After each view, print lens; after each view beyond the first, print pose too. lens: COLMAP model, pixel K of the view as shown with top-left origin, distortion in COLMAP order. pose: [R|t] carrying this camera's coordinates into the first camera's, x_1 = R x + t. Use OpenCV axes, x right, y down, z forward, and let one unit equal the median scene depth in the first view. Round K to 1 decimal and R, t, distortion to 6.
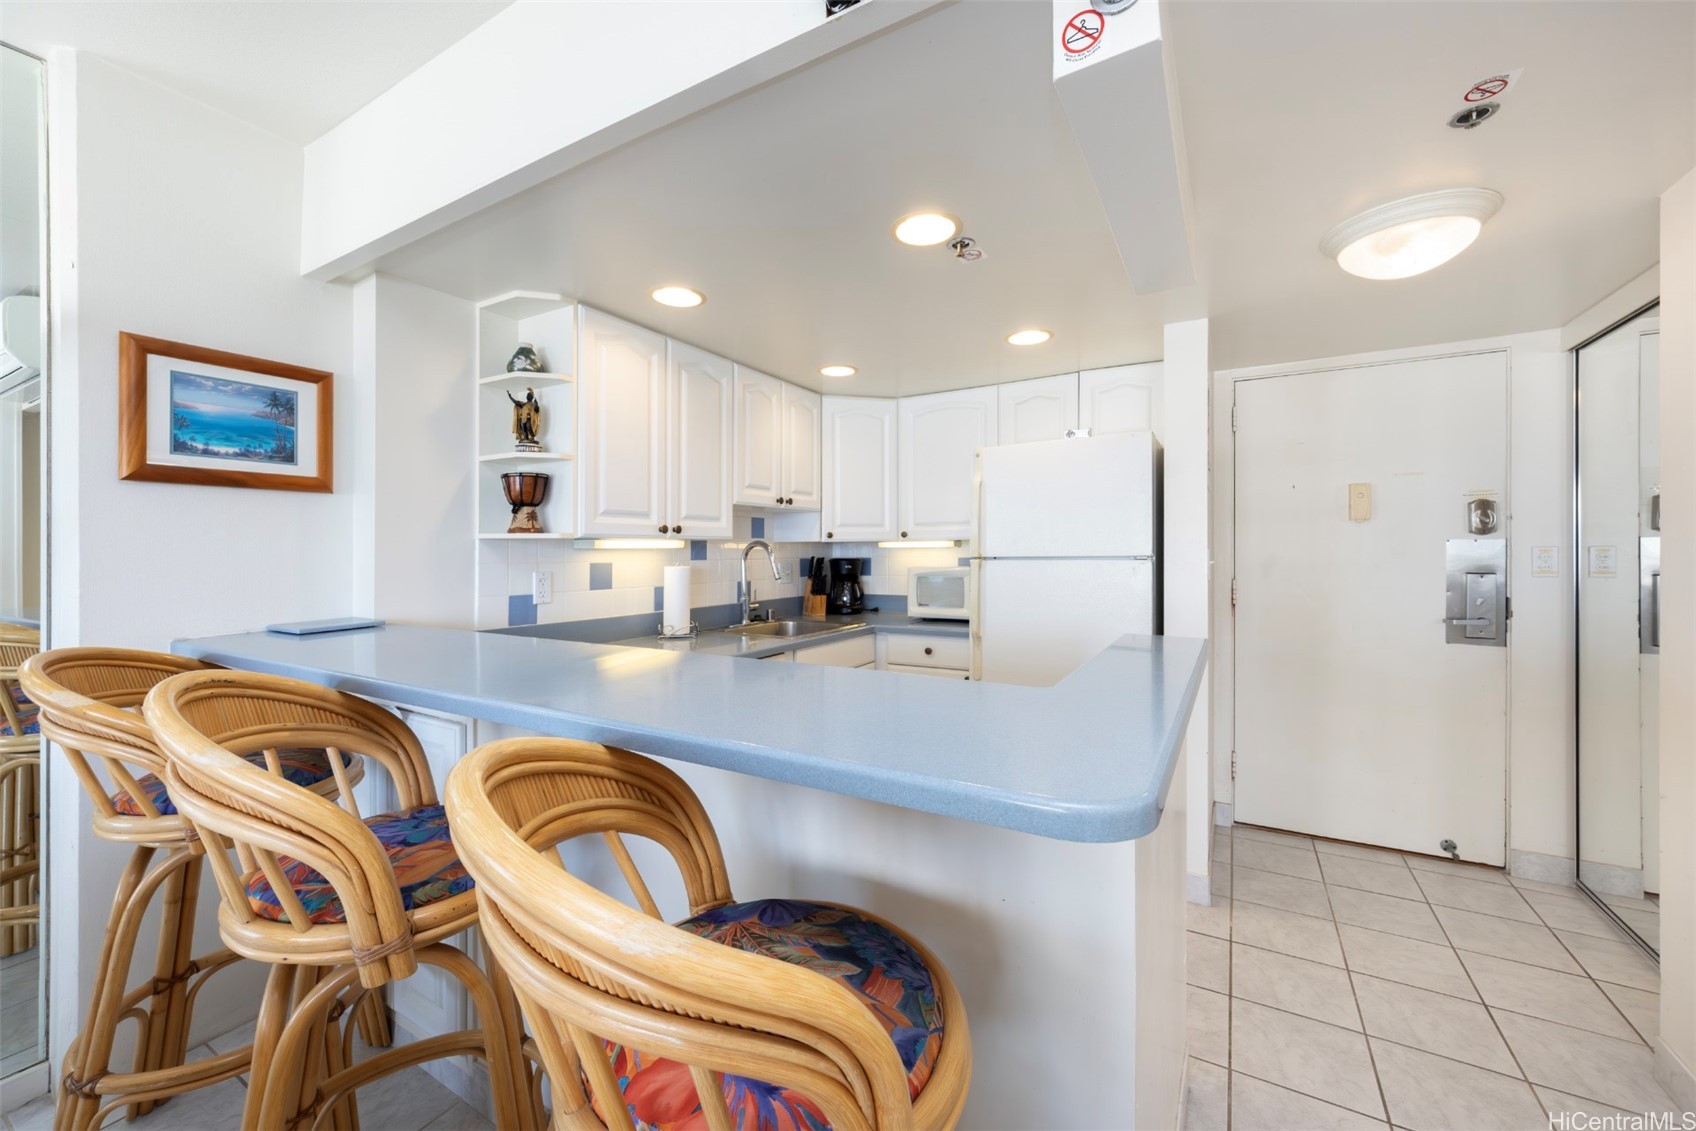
lens RADIAL K [[671.1, 0, 851.0], [0, 671.1, 555.4], [0, 0, 1]] dist [0.001881, -0.000032]
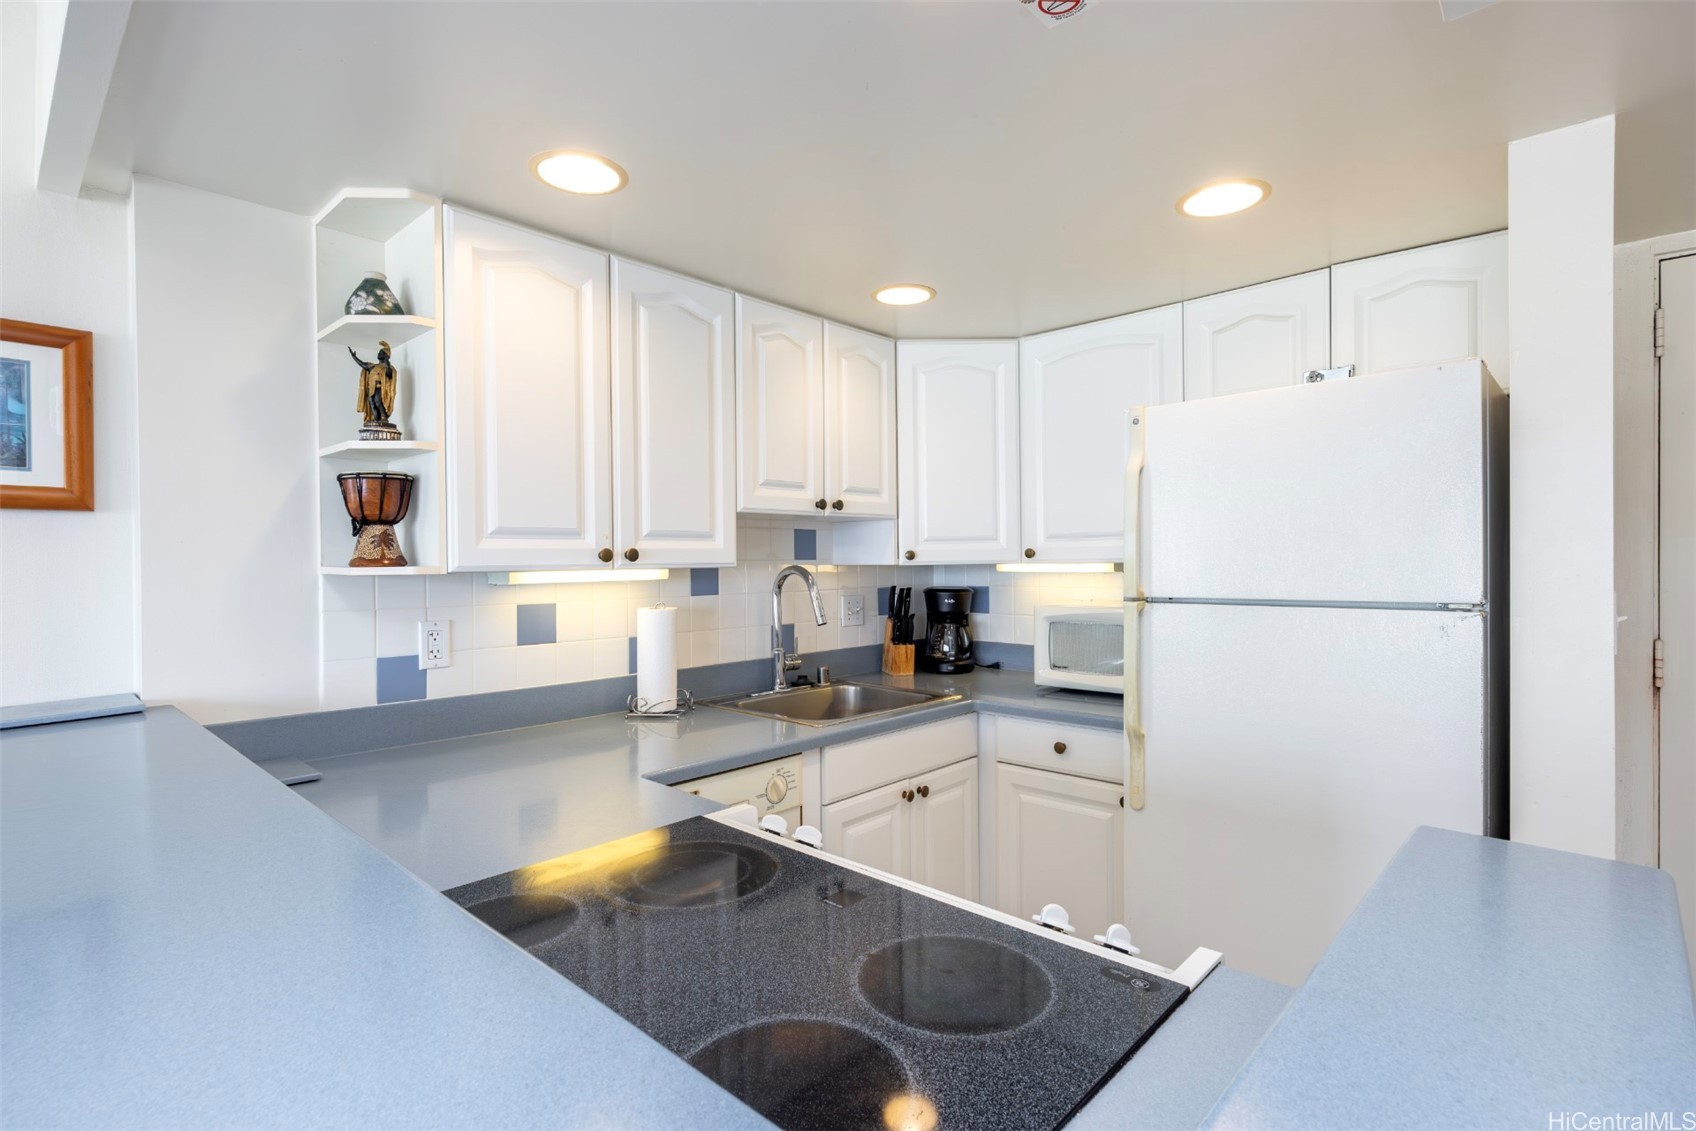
lens RADIAL K [[813.5, 0, 860.2], [0, 813.5, 562.7], [0, 0, 1]] dist [0.002406, -0.000356]
pose [[0.975315, -0.001641, -0.220812, 0.115099], [0.001969, 0.999997, 0.001264, -0.029282], [0.220809, -0.001668, 0.975316, 0.270446]]
